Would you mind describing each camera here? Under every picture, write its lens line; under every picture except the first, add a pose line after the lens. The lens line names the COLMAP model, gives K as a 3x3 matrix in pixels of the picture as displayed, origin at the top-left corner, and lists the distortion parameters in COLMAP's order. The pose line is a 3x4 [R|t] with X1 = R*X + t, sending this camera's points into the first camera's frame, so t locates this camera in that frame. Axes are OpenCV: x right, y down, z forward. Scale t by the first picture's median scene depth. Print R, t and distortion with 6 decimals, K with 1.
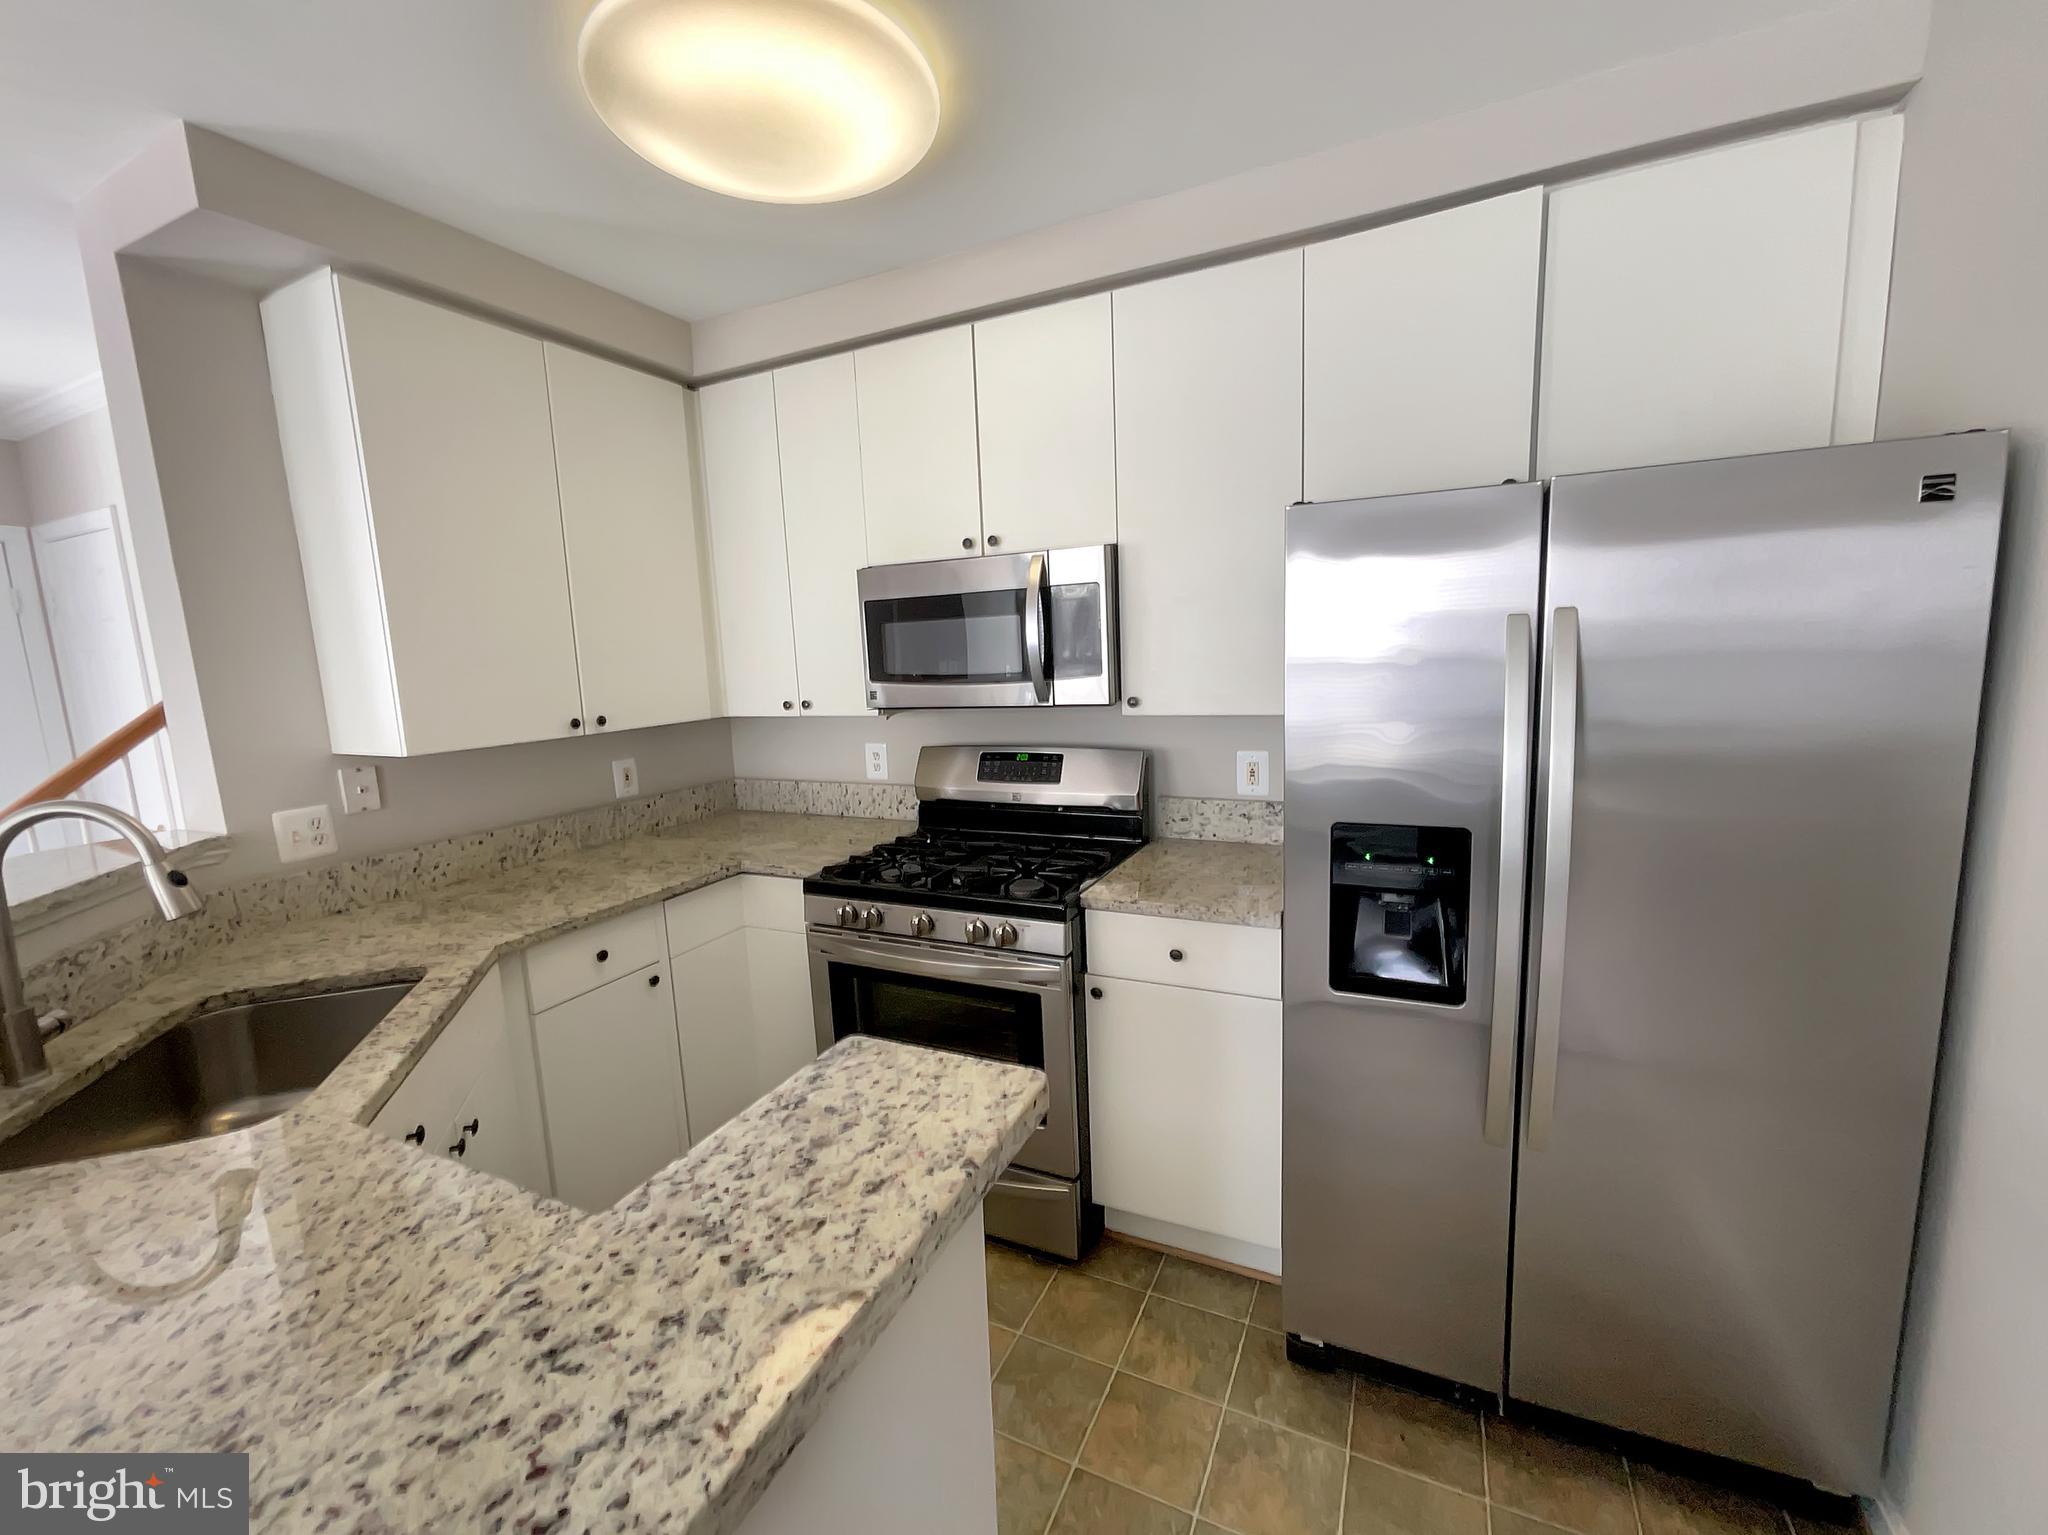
lens RADIAL K [[826.1, 0, 1024.7], [0, 826.1, 764.6], [0, 0, 1]] dist [-0.001015, 0.000002]
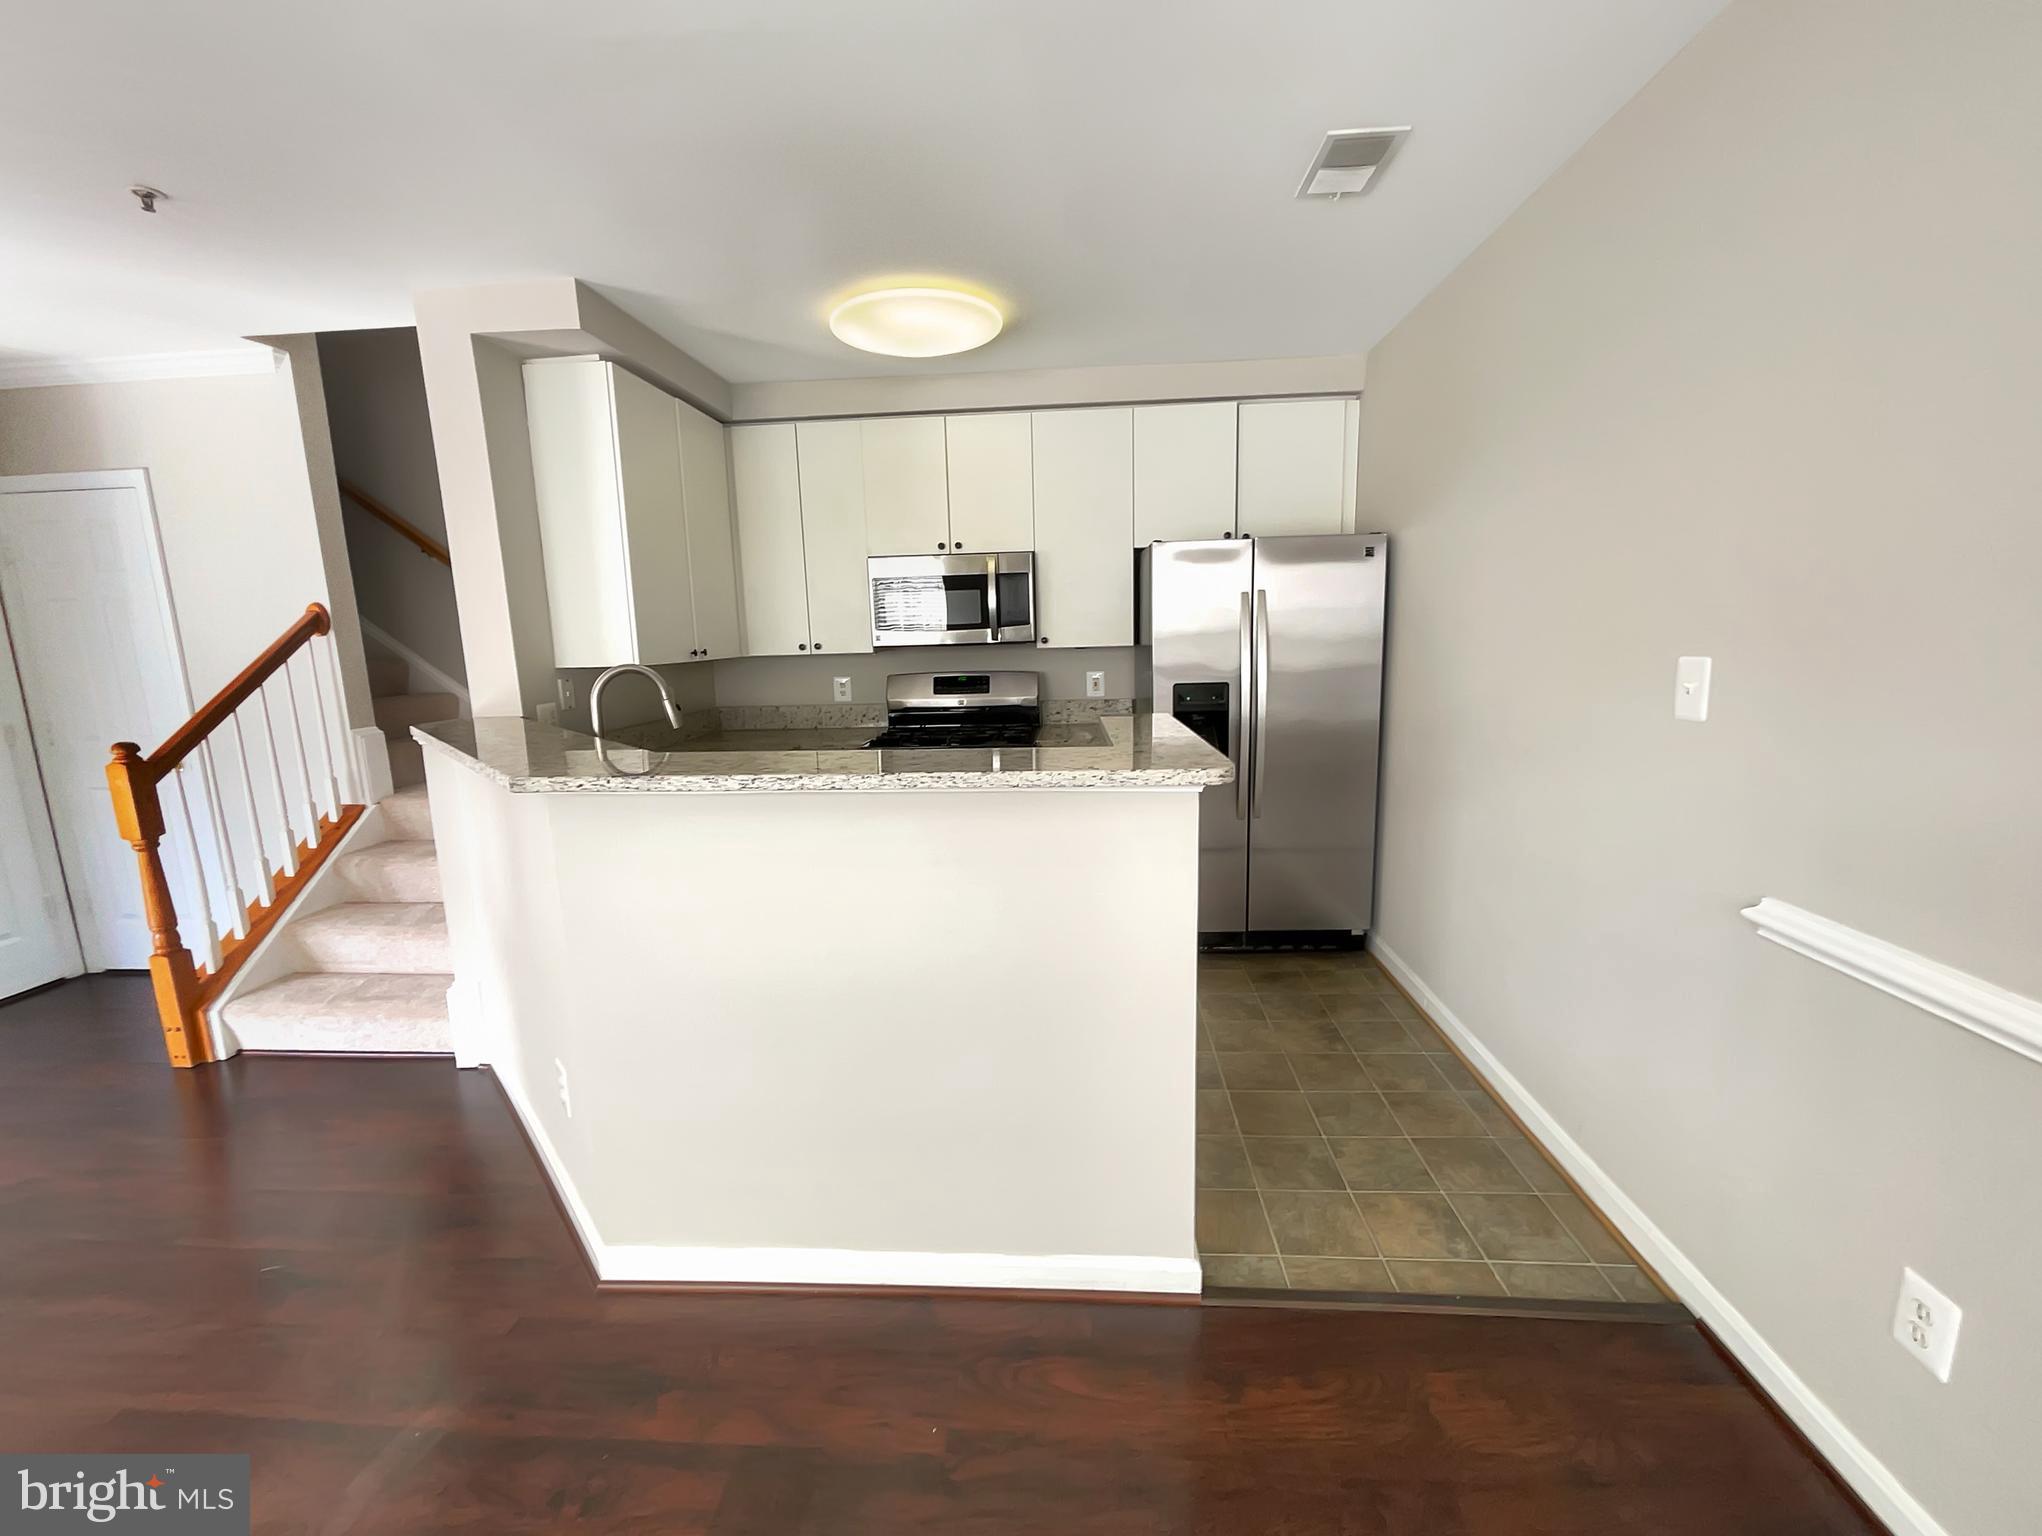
lens RADIAL K [[823.6, 0, 1022.8], [0, 823.6, 769.3], [0, 0, 1]] dist [-0.001015, 0.000002]
pose [[0.929029, -0.046912, 0.367021, -0.523514], [0.041947, 0.998889, 0.021497, 0.146883], [-0.367622, -0.004576, 0.929964, -0.581244]]
